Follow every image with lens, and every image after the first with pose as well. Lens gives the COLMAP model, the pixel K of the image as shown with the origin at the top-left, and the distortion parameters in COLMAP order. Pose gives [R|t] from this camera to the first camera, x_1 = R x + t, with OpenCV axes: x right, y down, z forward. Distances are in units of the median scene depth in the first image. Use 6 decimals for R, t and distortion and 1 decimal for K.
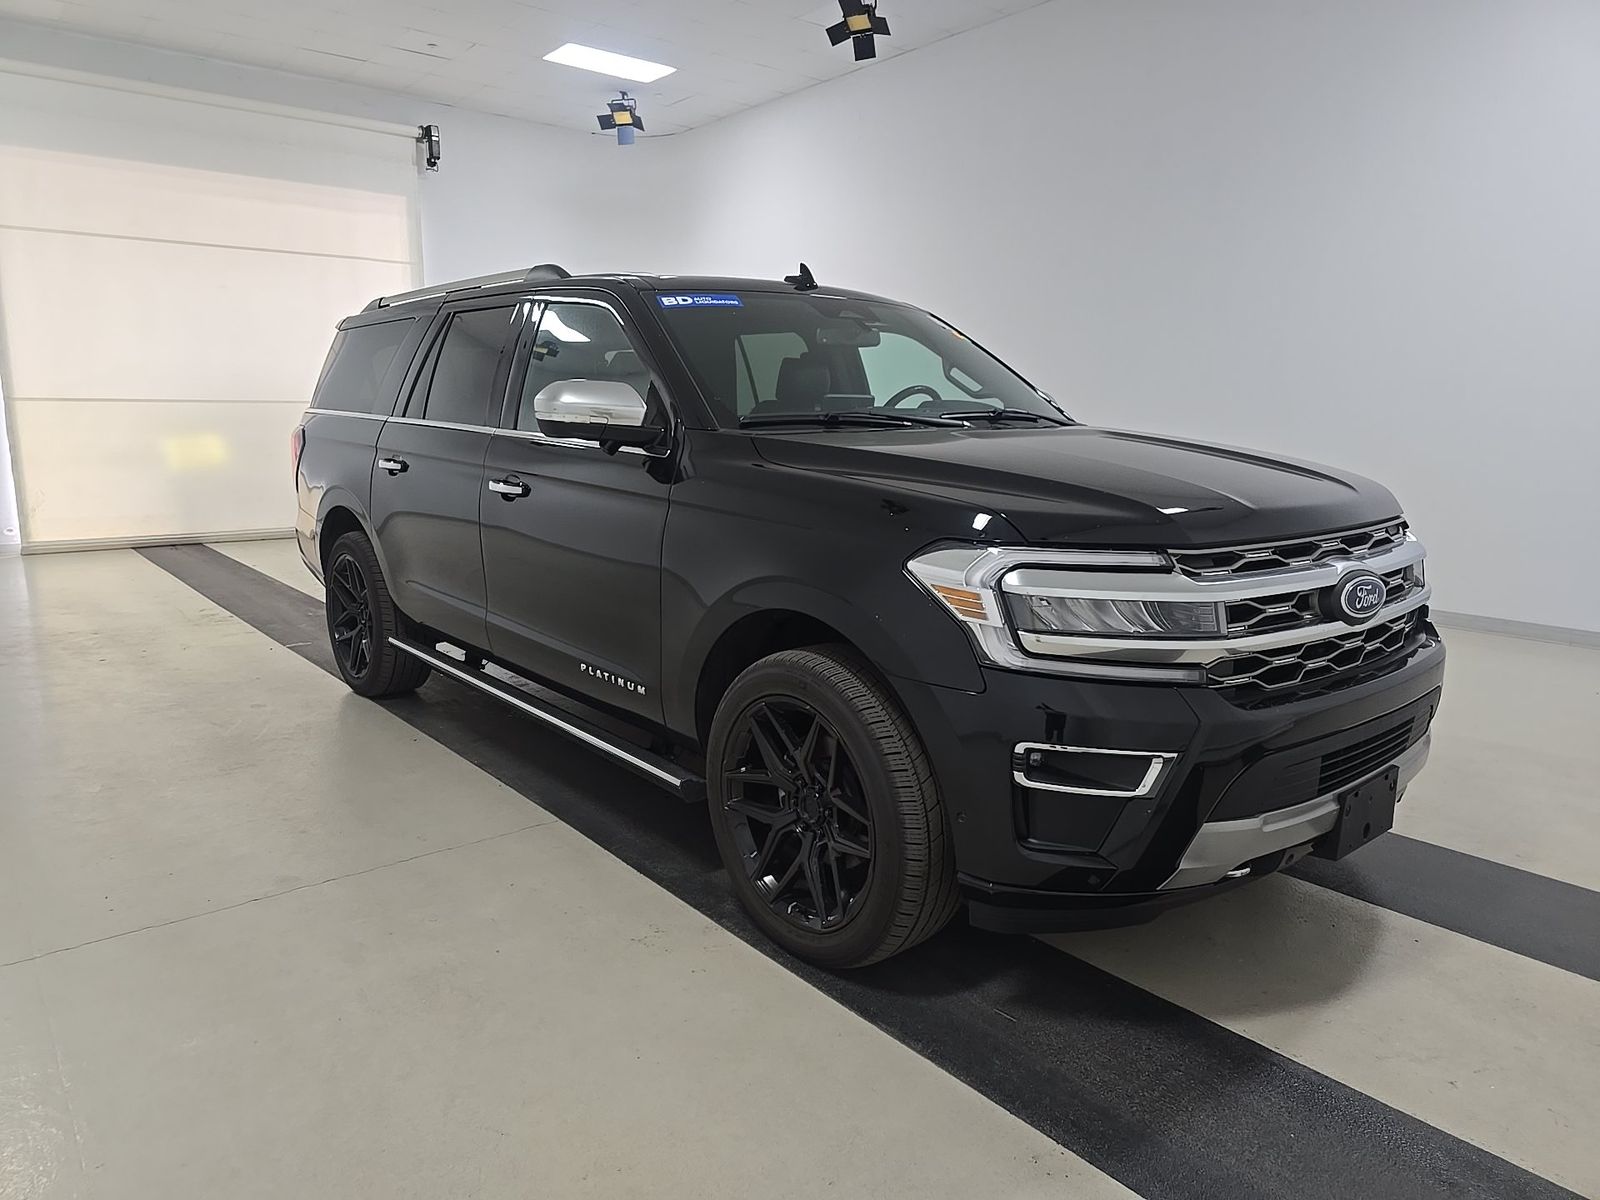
lens RADIAL K [[1073.3, 0, 792.5], [0, 1073.3, 602.1], [0, 0, 1]] dist [0.040498, -0.003088]
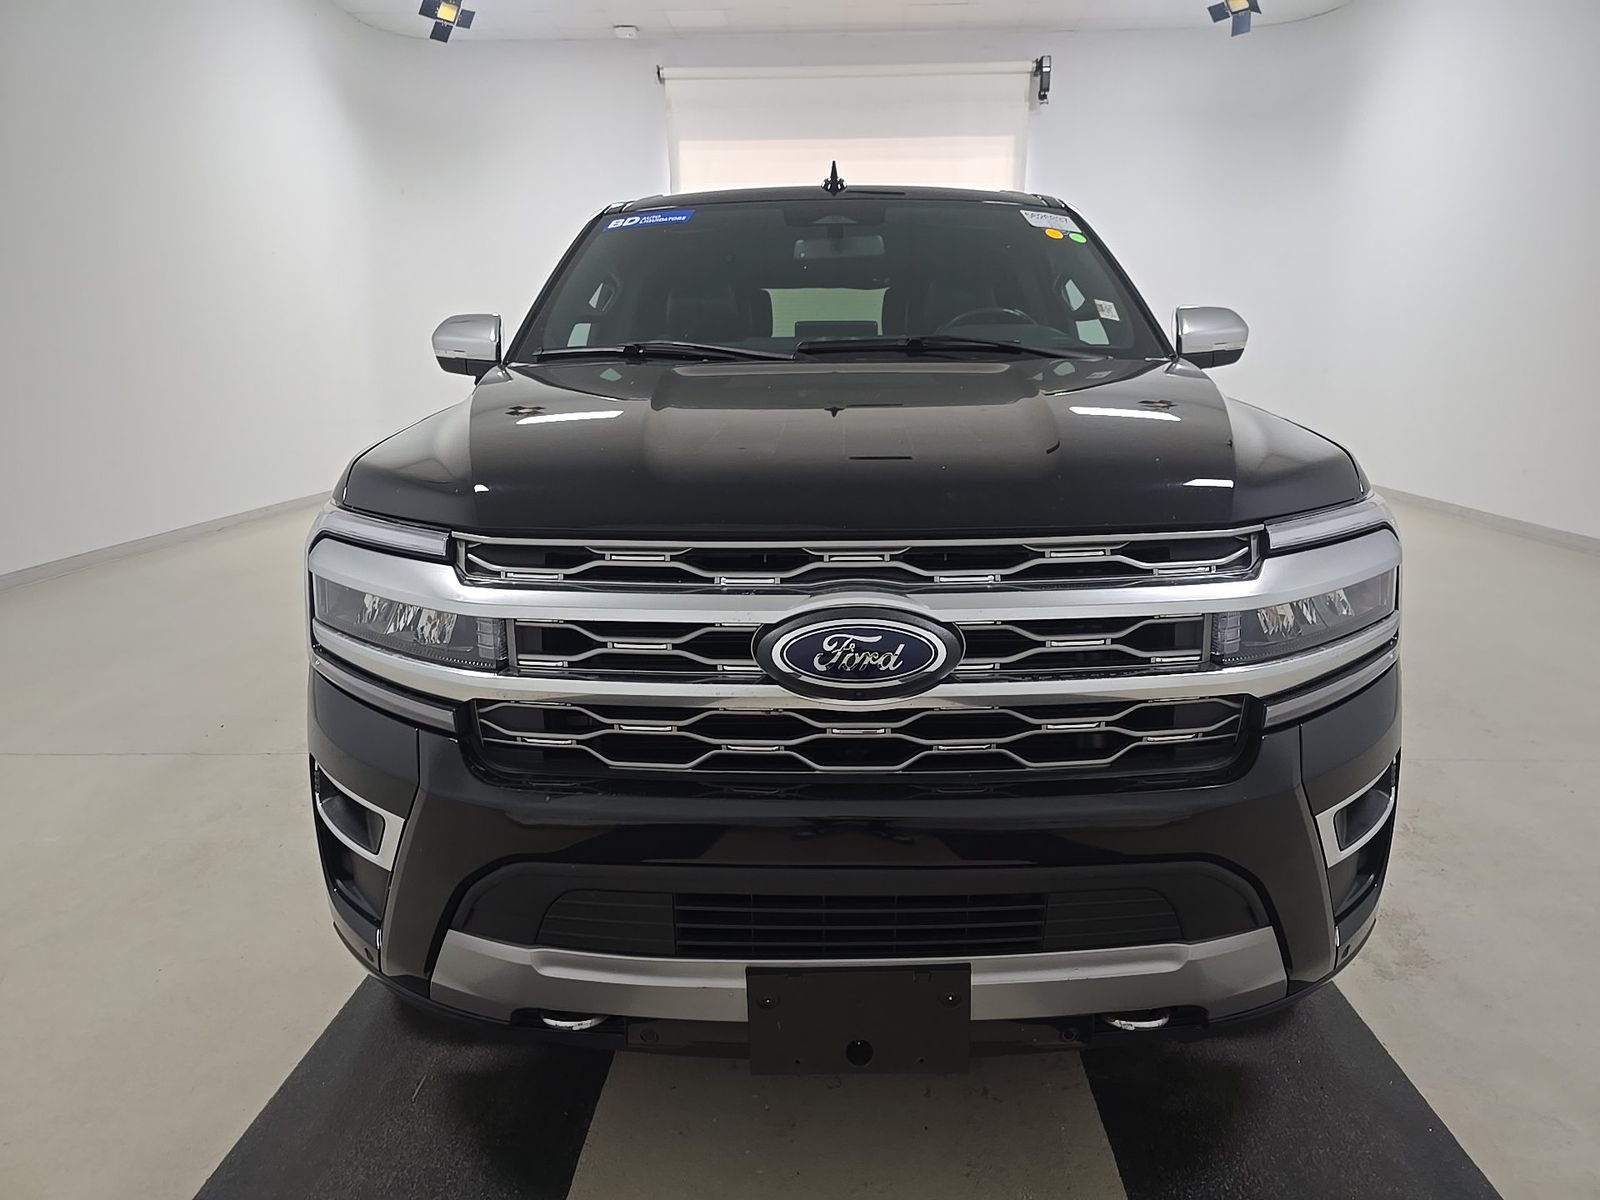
lens RADIAL K [[1073.3, 0, 792.5], [0, 1073.3, 602.1], [0, 0, 1]] dist [0.040498, -0.003088]
pose [[0.828887, 0.097765, -0.550807, 0.660509], [-0.067361, 0.994889, 0.075219, -0.053411], [0.555345, -0.025245, 0.831236, 0.402773]]
